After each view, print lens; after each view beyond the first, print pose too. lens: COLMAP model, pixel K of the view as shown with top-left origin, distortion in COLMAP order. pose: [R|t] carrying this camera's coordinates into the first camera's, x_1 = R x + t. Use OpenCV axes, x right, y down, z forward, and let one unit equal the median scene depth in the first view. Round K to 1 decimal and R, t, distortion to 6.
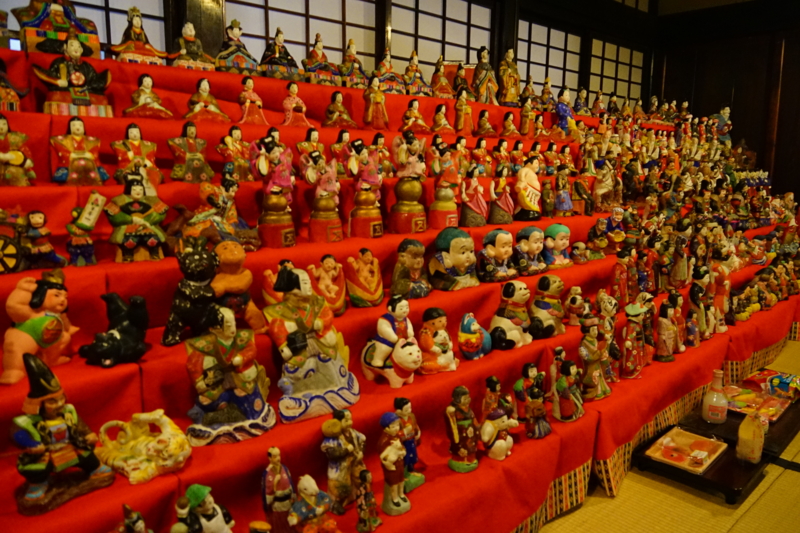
lens RADIAL K [[606.7, 0, 398.8], [0, 606.7, 268.7], [0, 0, 1]] dist [-0.024002, 0.002444]
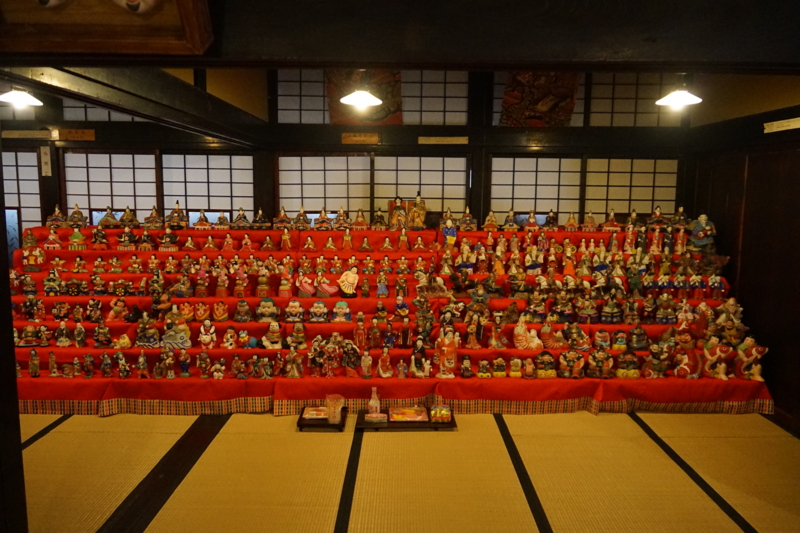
lens RADIAL K [[606.7, 0, 402.1], [0, 606.7, 265.0], [0, 0, 1]] dist [-0.024002, 0.002444]
pose [[0.720108, 0.088802, -0.688156, 2.775006], [-0.116481, 0.993173, 0.006273, -0.355297], [0.684015, 0.075640, 0.725536, -0.545101]]
